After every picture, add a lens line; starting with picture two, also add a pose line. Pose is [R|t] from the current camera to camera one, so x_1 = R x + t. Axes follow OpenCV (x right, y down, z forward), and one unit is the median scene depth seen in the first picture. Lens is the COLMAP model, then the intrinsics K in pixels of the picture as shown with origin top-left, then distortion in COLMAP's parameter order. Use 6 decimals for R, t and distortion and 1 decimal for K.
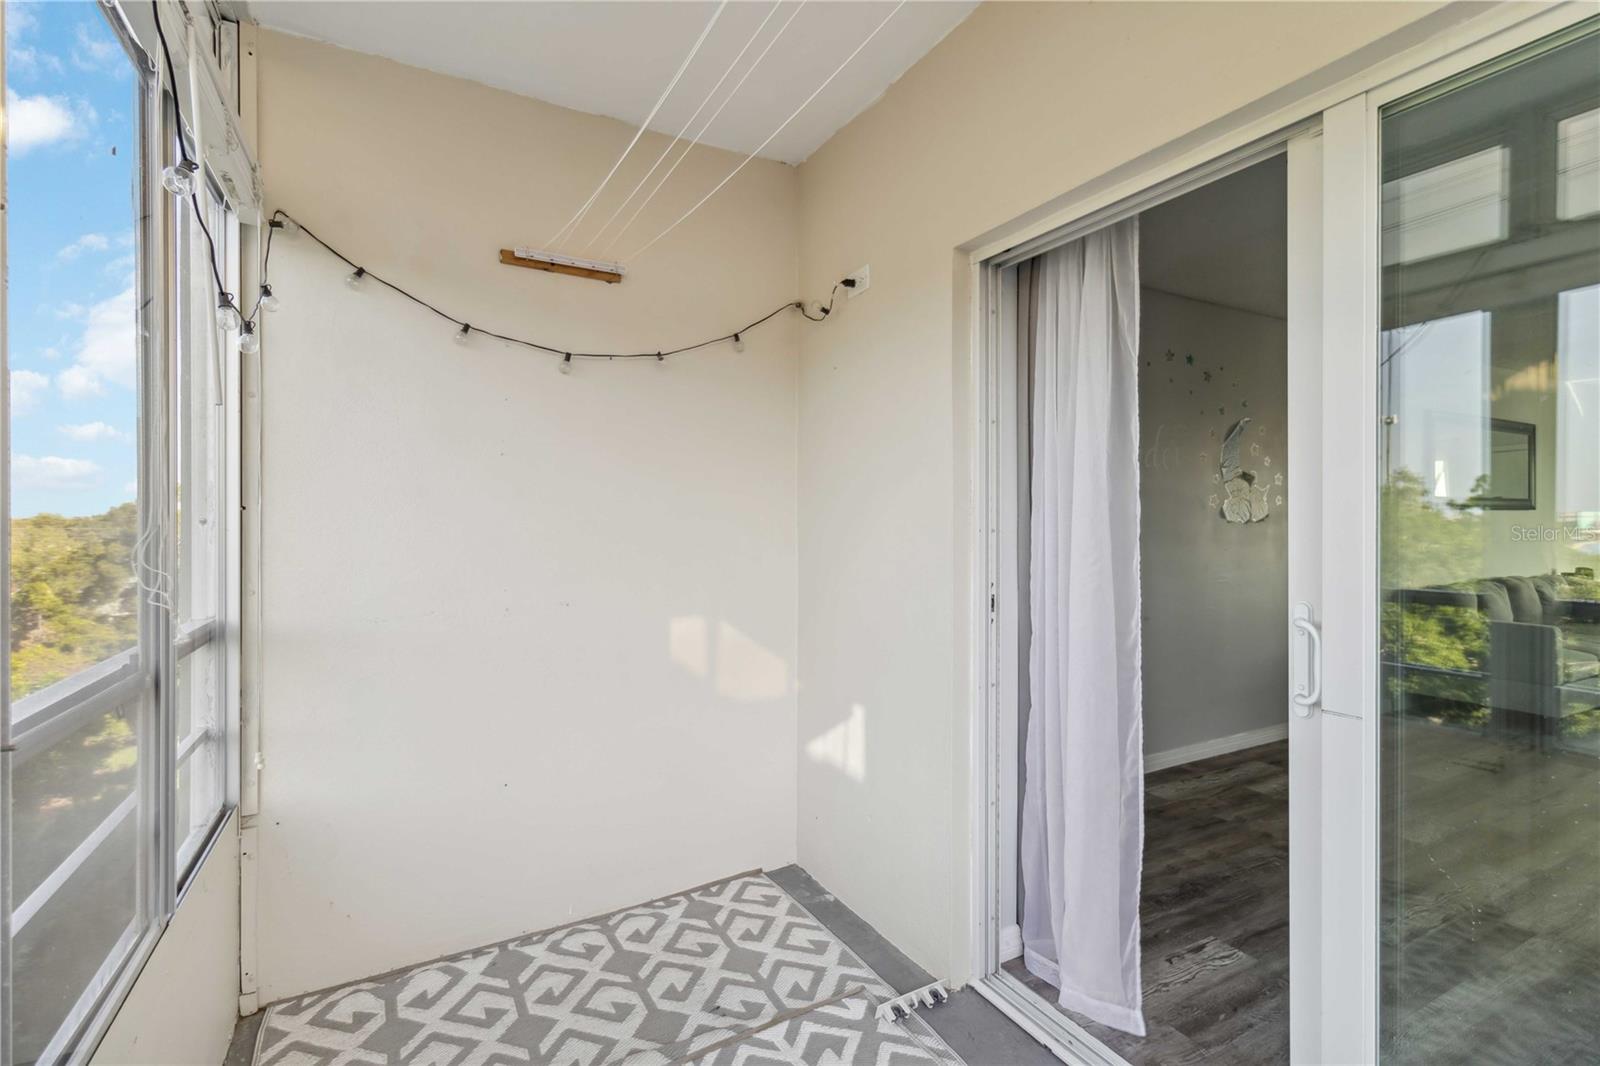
lens RADIAL K [[747.2, 0, 800.5], [0, 747.2, 525.1], [0, 0, 1]] dist [0.005452, 0.002477]
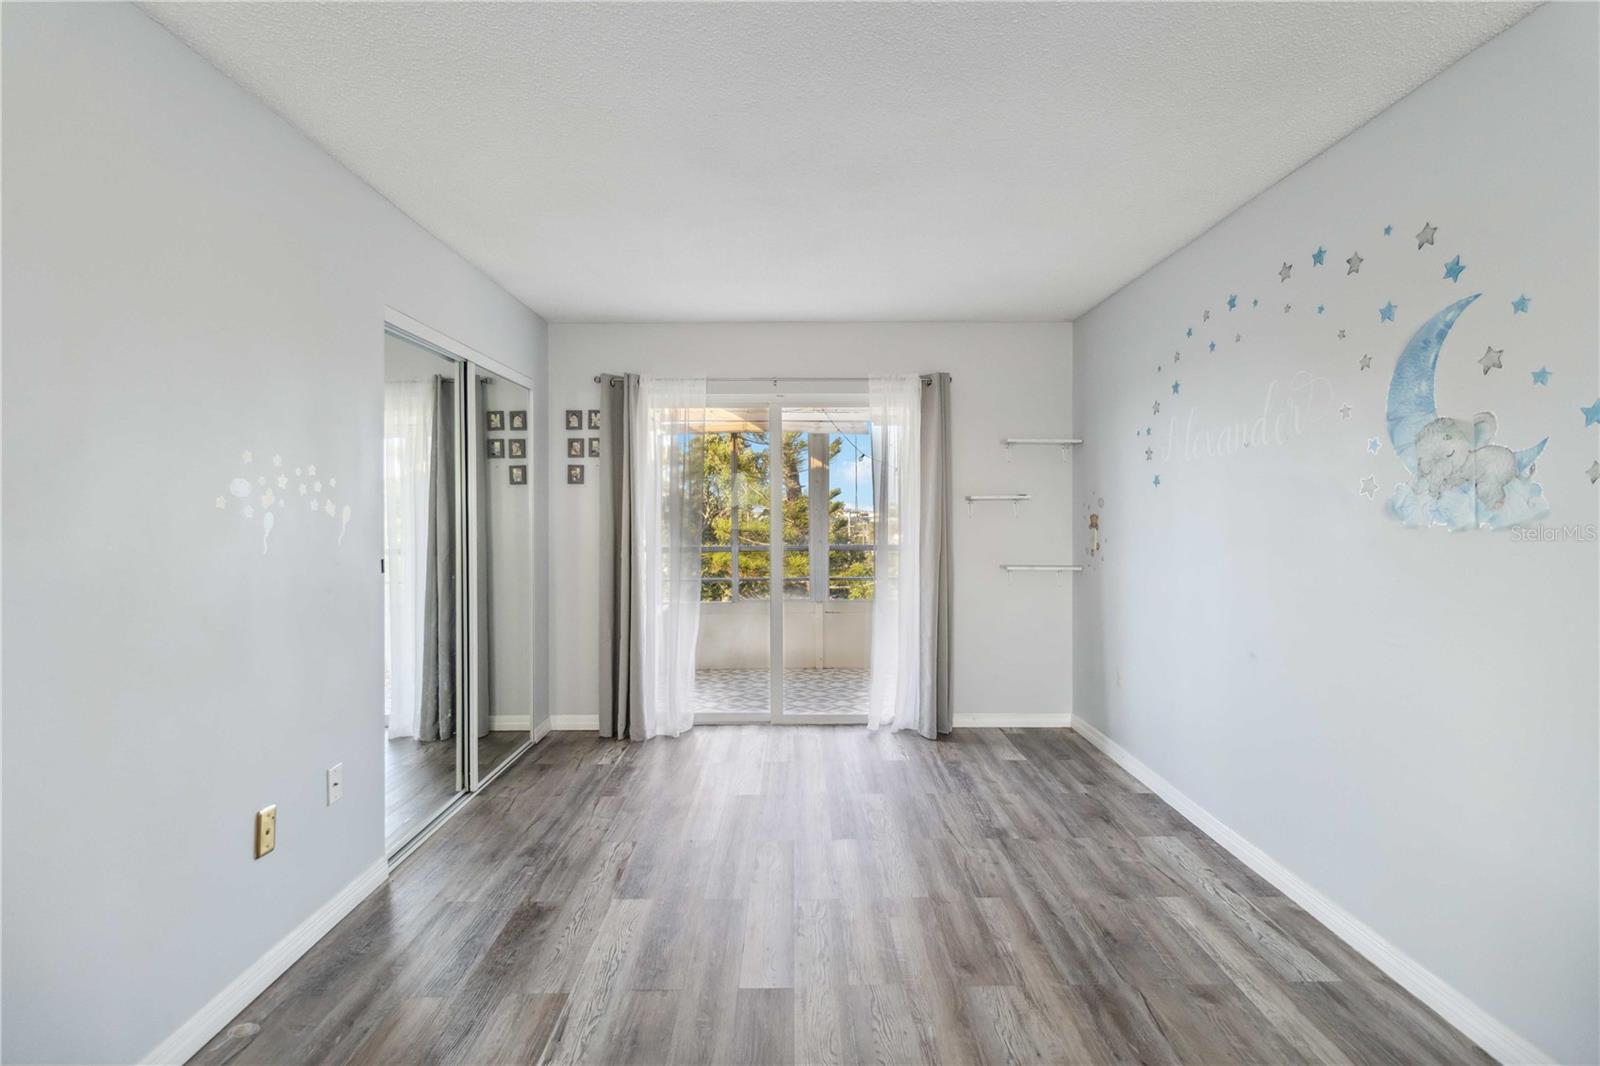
lens RADIAL K [[747.2, 0, 812.9], [0, 747.2, 516.3], [0, 0, 1]] dist [0.005452, 0.002477]
pose [[-0.460791, 0.002645, -0.887505, 1.510769], [-0.008374, 0.999938, 0.007328, -0.012820], [0.887469, 0.010808, -0.460740, 1.106611]]
